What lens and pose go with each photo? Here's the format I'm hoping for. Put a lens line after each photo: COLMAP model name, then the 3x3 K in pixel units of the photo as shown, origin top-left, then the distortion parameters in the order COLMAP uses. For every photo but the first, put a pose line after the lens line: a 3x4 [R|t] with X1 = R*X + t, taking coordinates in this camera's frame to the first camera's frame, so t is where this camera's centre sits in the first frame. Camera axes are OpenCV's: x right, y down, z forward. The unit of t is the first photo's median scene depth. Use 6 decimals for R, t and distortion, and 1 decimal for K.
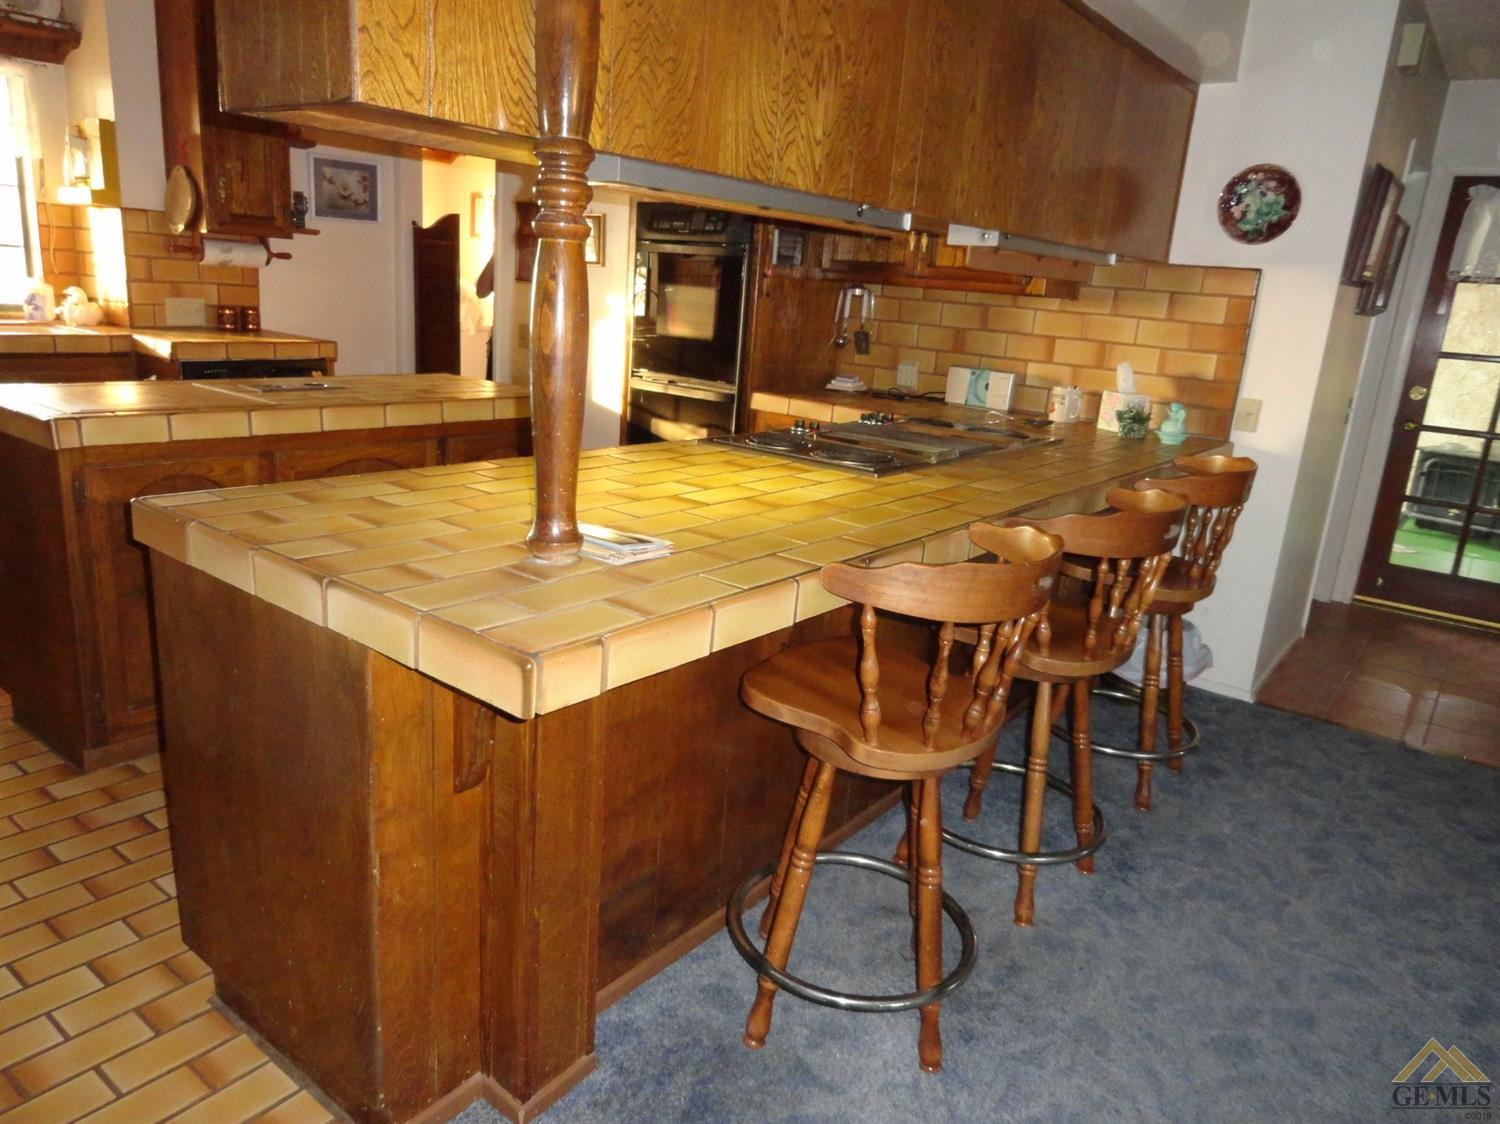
lens RADIAL K [[1034.0, 0, 752.7], [0, 1034.0, 554.5], [0, 0, 1]] dist [0.011548, -0.010350]
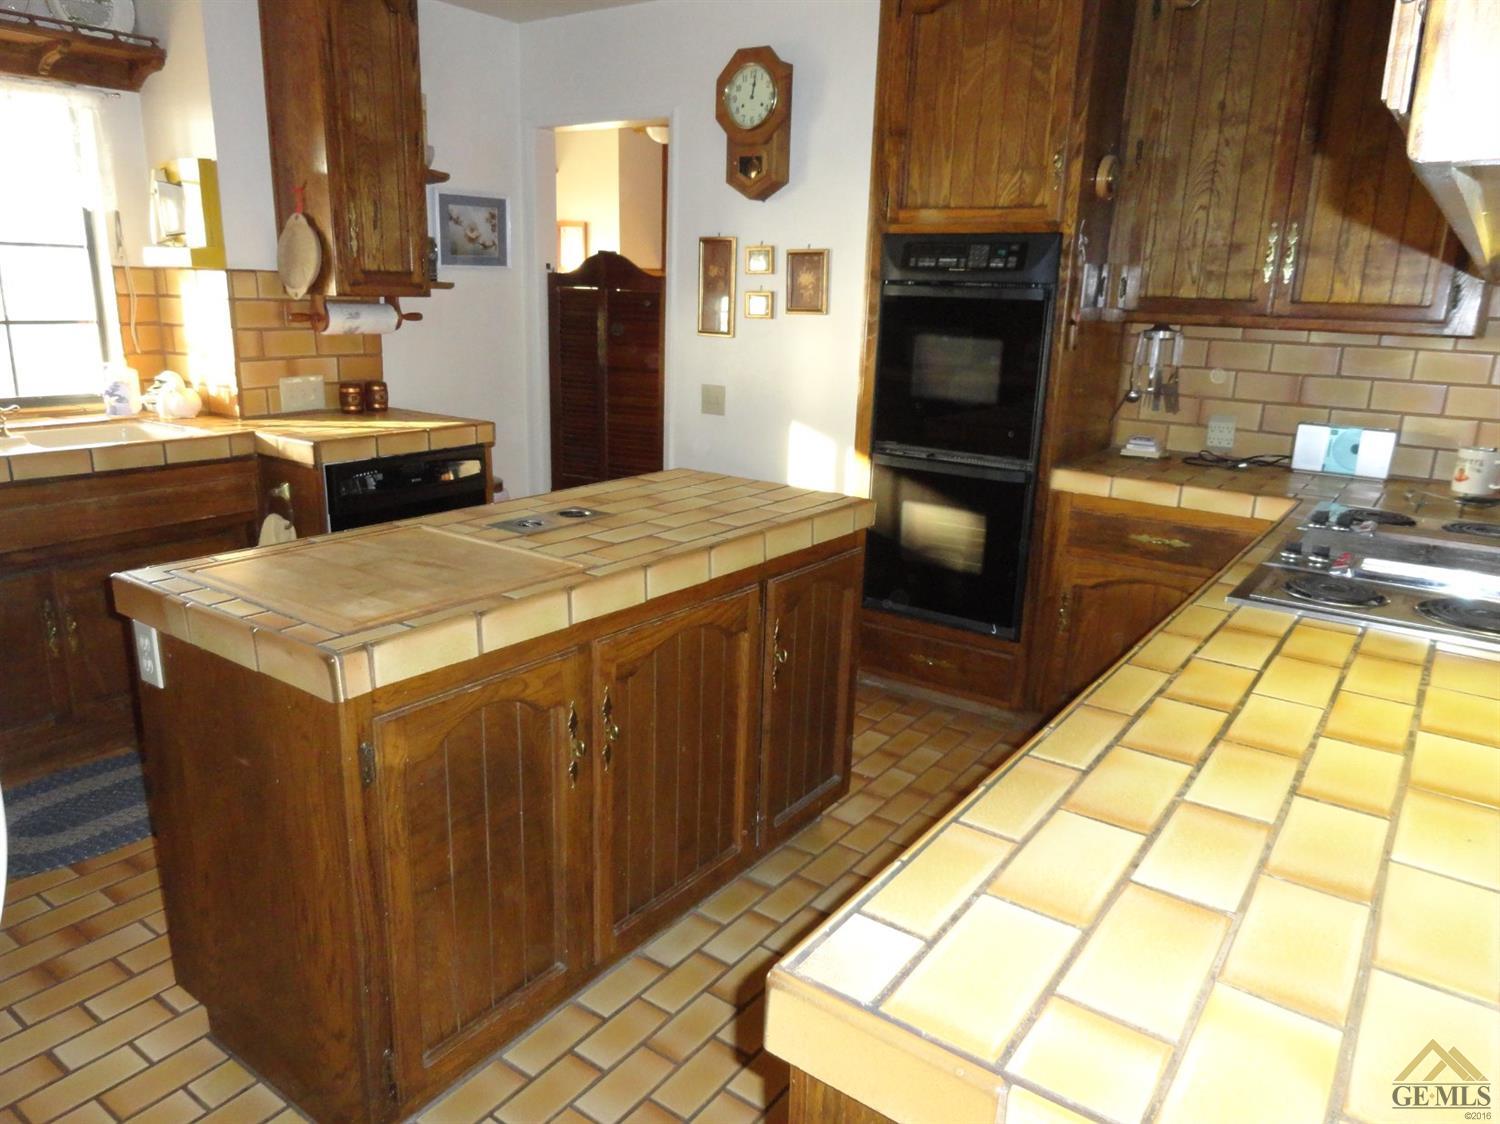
lens RADIAL K [[1034.0, 0, 755.2], [0, 1034.0, 557.6], [0, 0, 1]] dist [0.011548, -0.010350]
pose [[0.998545, -0.049696, 0.020934, -0.234689], [0.049725, 0.998763, -0.000848, -0.094727], [-0.020866, 0.001887, 0.999781, 0.203137]]
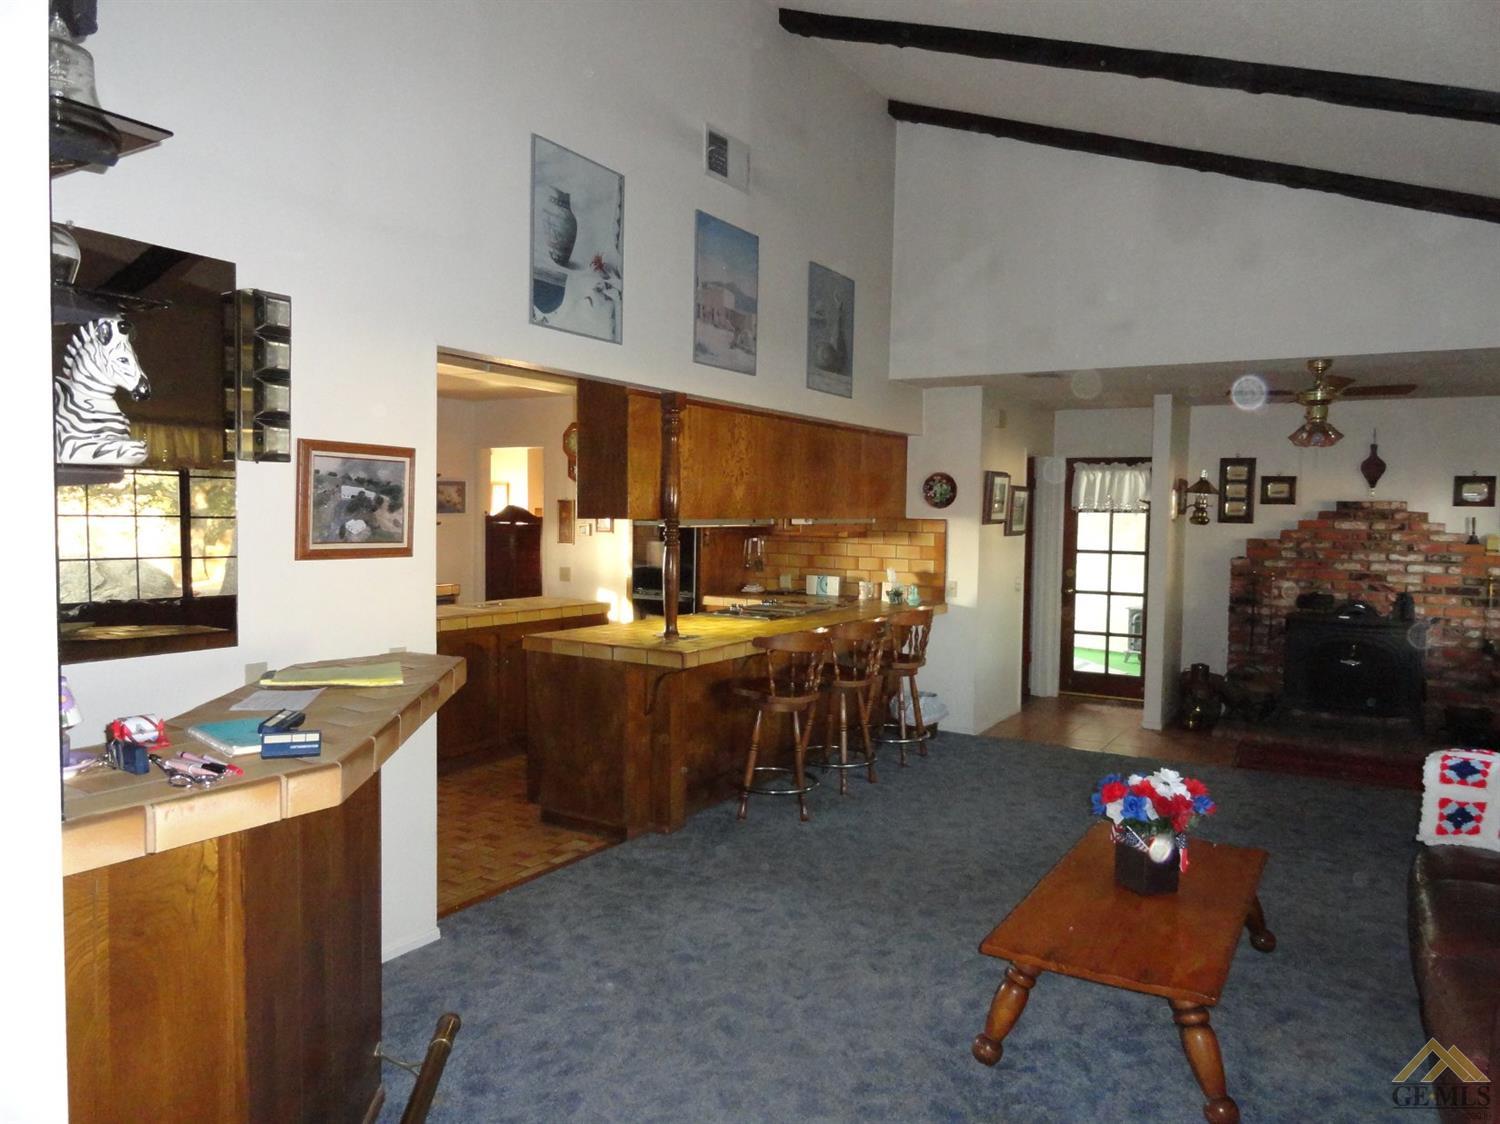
lens RADIAL K [[1034.0, 0, 752.1], [0, 1034.0, 560.4], [0, 0, 1]] dist [0.011548, -0.010350]
pose [[0.993313, -0.065057, 0.095379, -0.081255], [0.083103, 0.976369, -0.199494, 0.151186], [-0.080146, 0.206086, 0.975246, -0.791533]]
